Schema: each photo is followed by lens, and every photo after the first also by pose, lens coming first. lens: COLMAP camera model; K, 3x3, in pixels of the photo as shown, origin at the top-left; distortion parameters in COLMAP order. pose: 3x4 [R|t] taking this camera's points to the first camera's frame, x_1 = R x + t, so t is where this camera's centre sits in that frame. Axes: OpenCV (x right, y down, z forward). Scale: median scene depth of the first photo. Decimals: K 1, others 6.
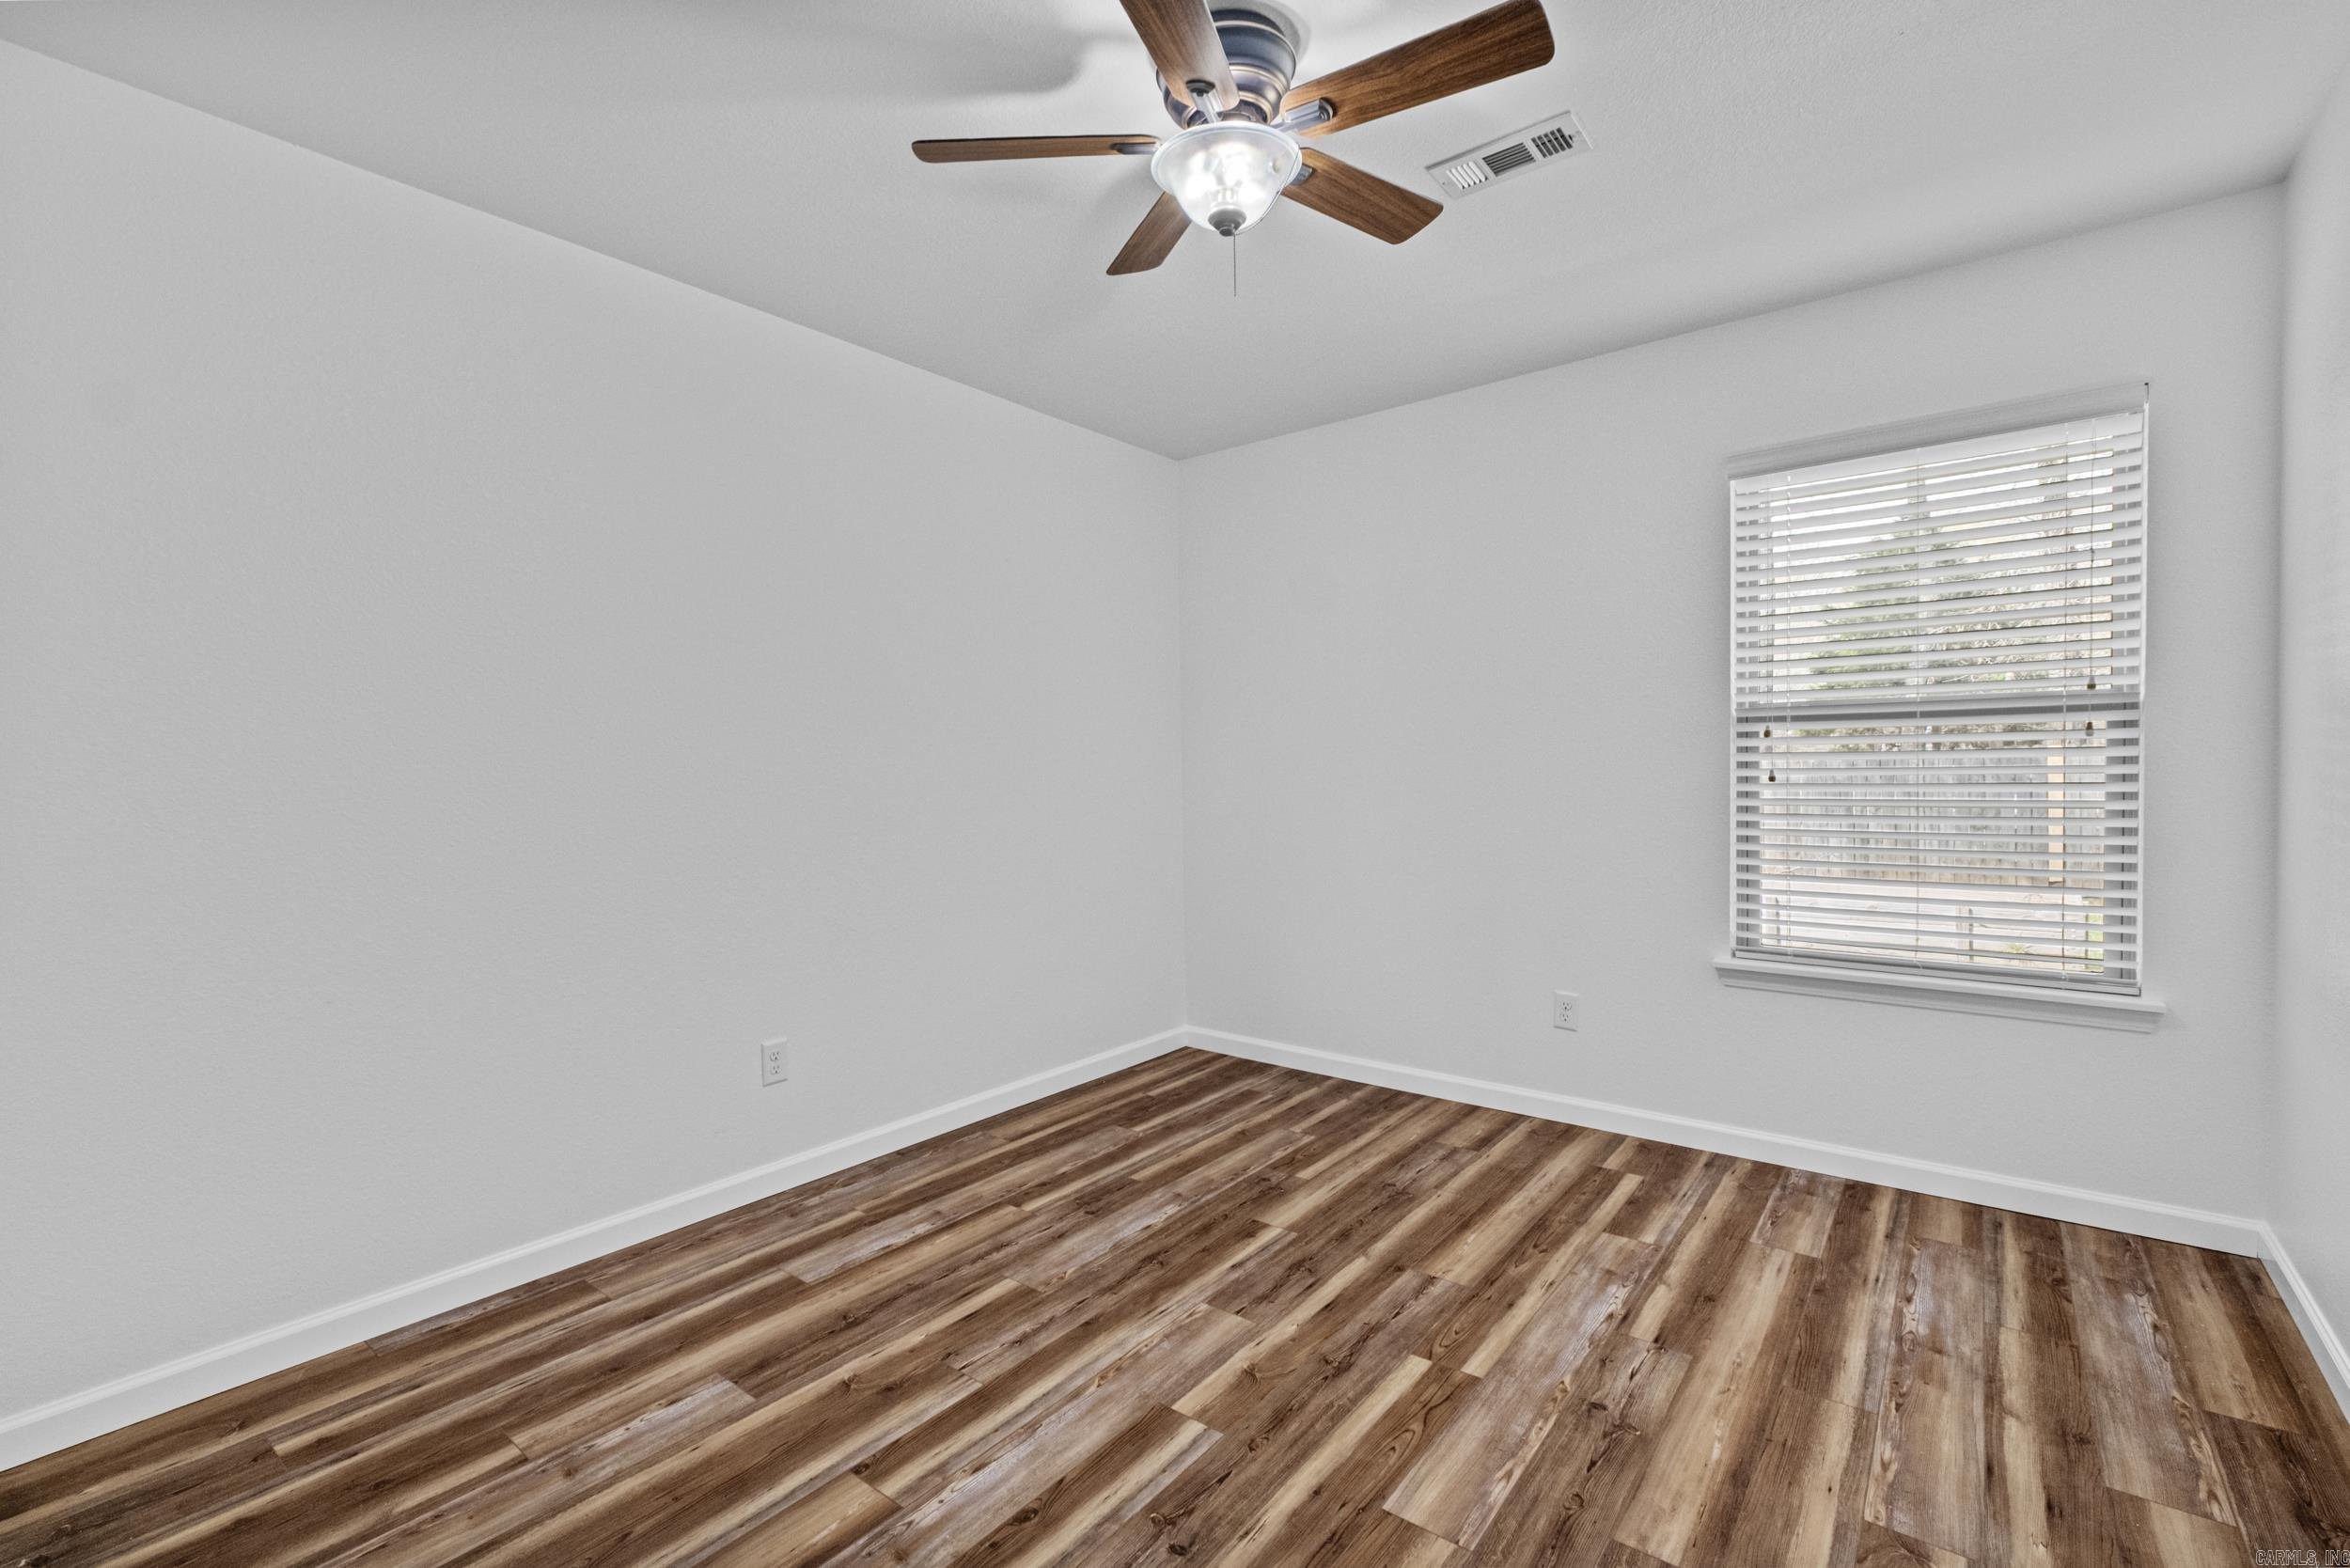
lens RADIAL K [[1030.8, 0, 1166.6], [0, 1030.8, 795.3], [0, 0, 1]] dist [-0.007687, -0.000140]
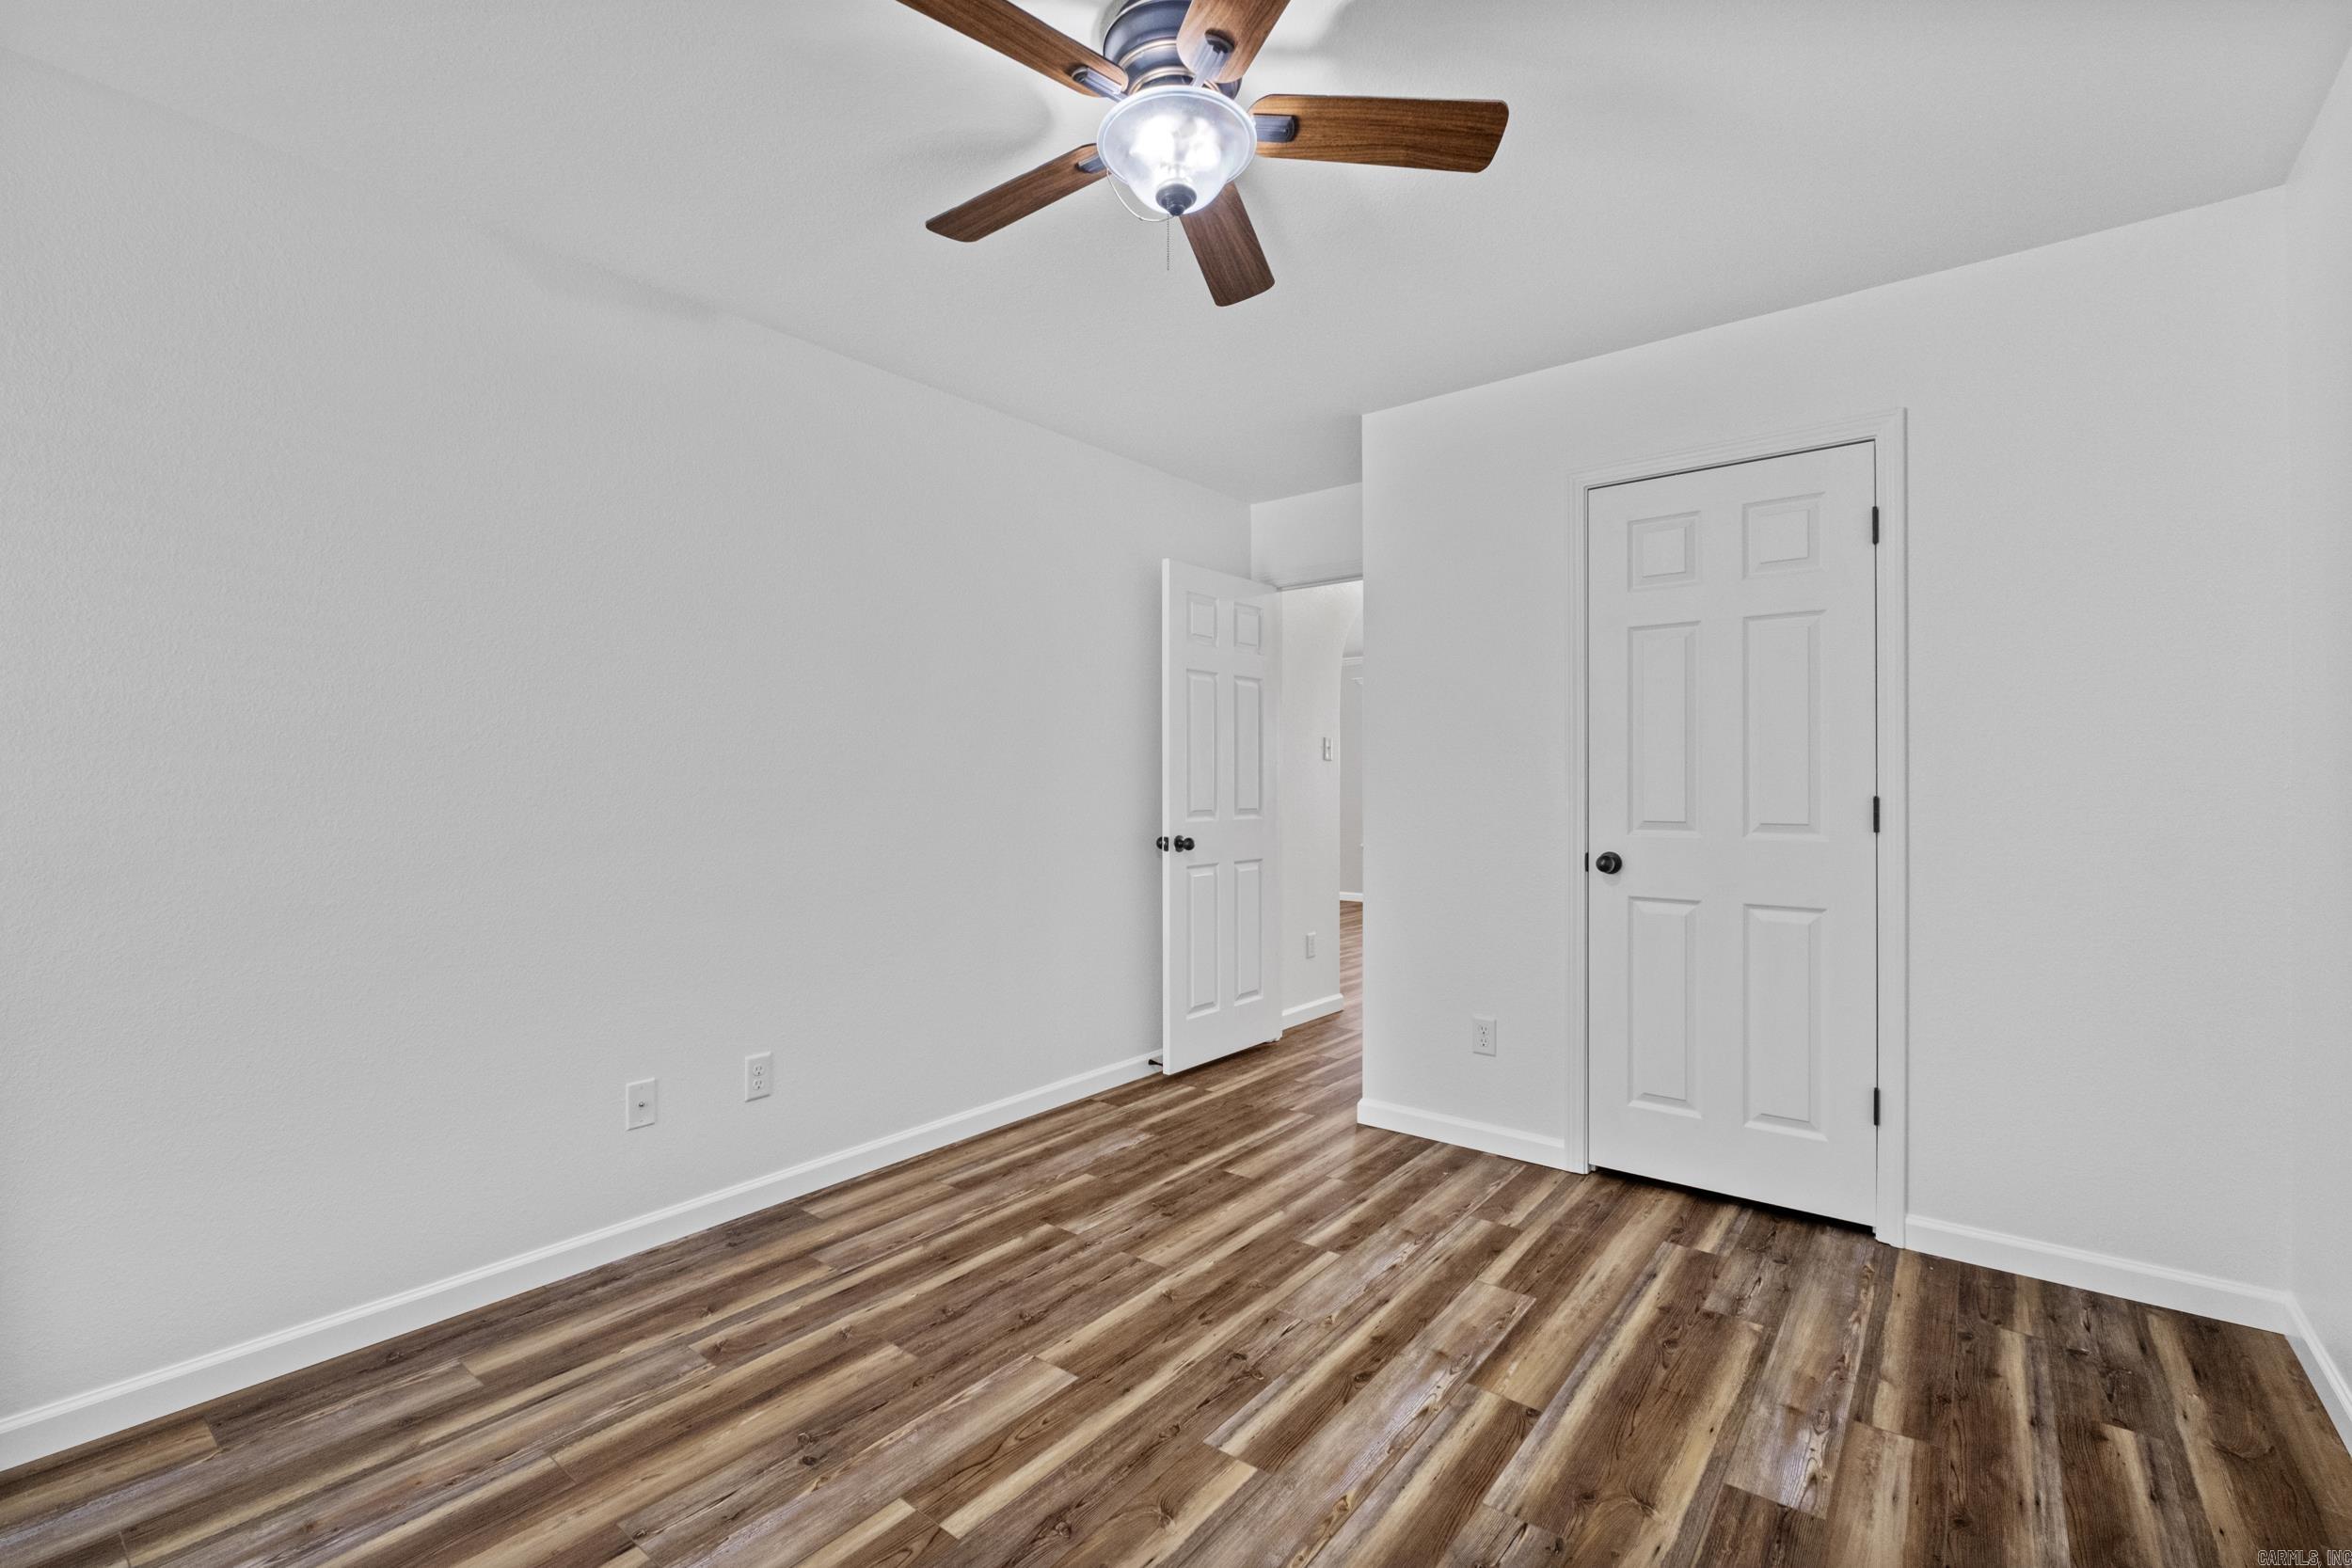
lens RADIAL K [[1031.6, 0, 1167.6], [0, 1031.6, 795.3], [0, 0, 1]] dist [-0.007687, -0.000140]
pose [[-0.999805, 0.018568, 0.006716, 0.071392], [0.018774, 0.999307, 0.032131, -0.048475], [-0.006114, 0.032251, -0.999461, 1.997190]]
